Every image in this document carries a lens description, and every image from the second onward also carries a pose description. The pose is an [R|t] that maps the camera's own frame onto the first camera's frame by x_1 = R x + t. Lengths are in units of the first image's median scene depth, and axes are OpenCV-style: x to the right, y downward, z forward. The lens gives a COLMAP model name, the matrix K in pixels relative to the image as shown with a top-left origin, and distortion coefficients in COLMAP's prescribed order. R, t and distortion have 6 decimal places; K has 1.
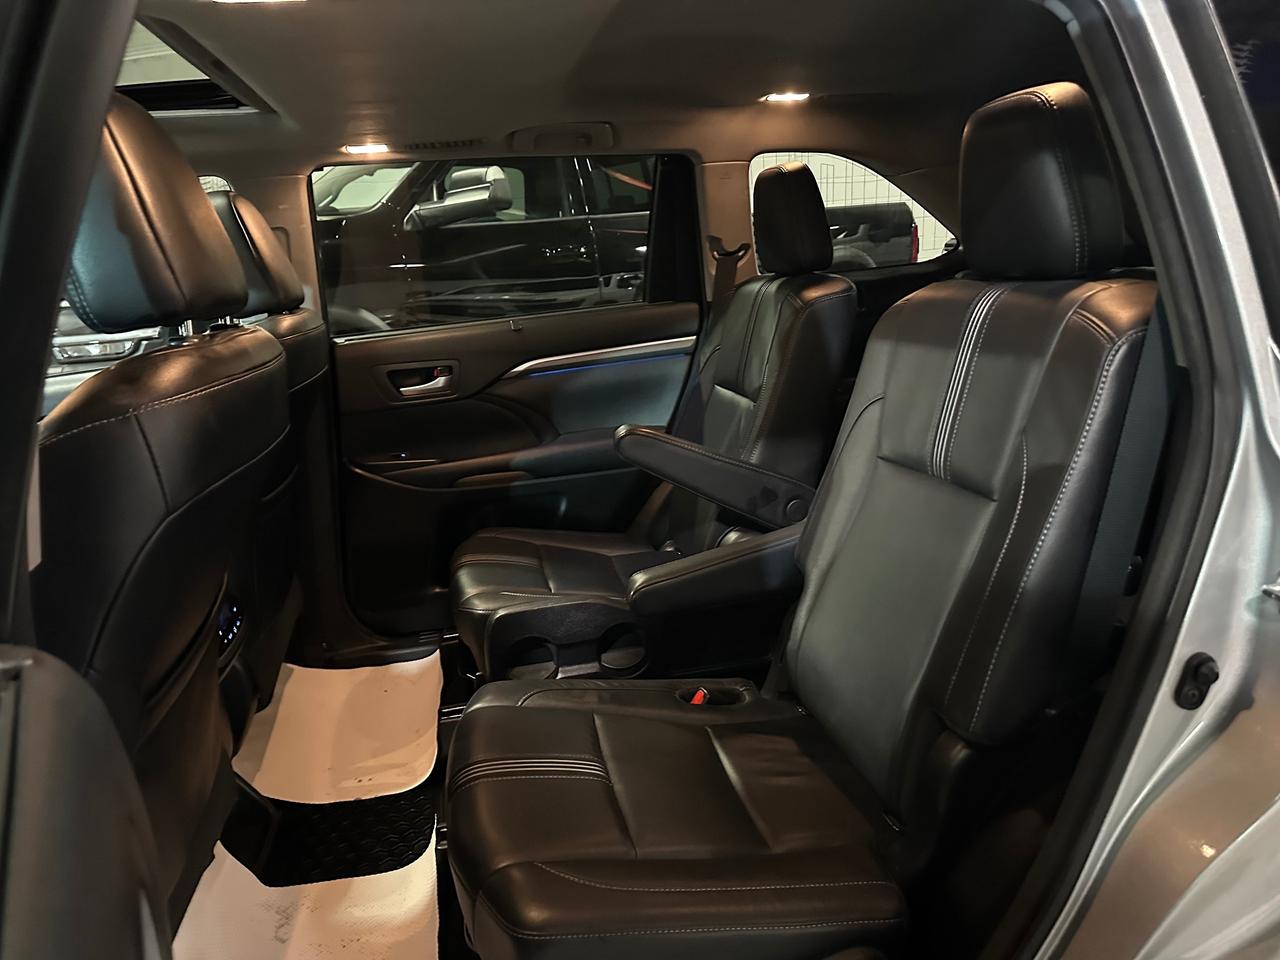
lens RADIAL K [[878.7, 0, 665.1], [0, 878.7, 497.6], [0, 0, 1]] dist [0.121809, -0.151376]
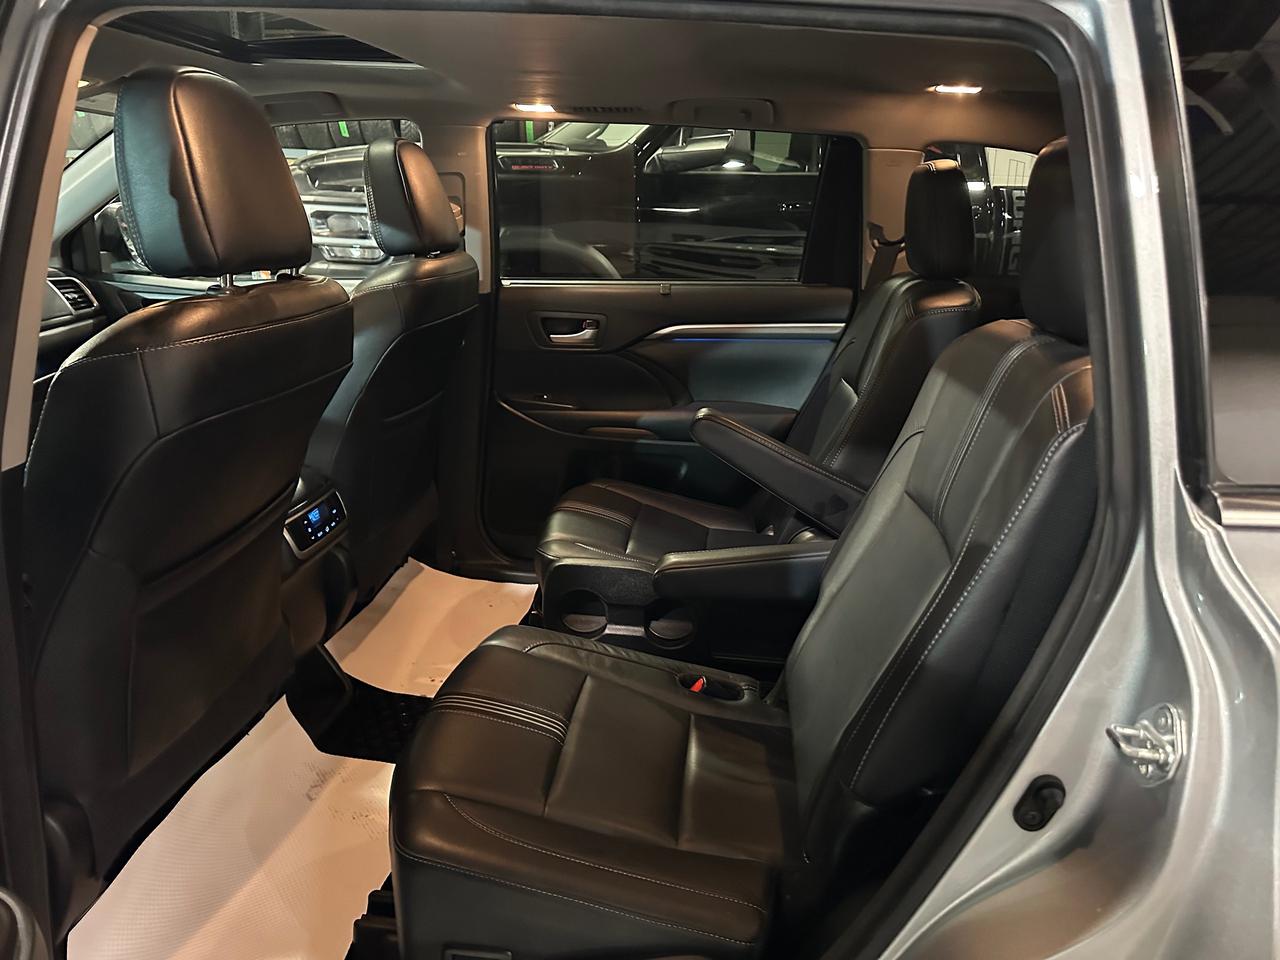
lens RADIAL K [[872.2, 0, 631.0], [0, 872.2, 497.0], [0, 0, 1]] dist [0.150114, -0.206527]
pose [[0.950692, 0.193172, -0.242630, 0.112101], [-0.180788, 0.980844, 0.072527, -0.032380], [0.251992, -0.025086, 0.967404, -0.003128]]
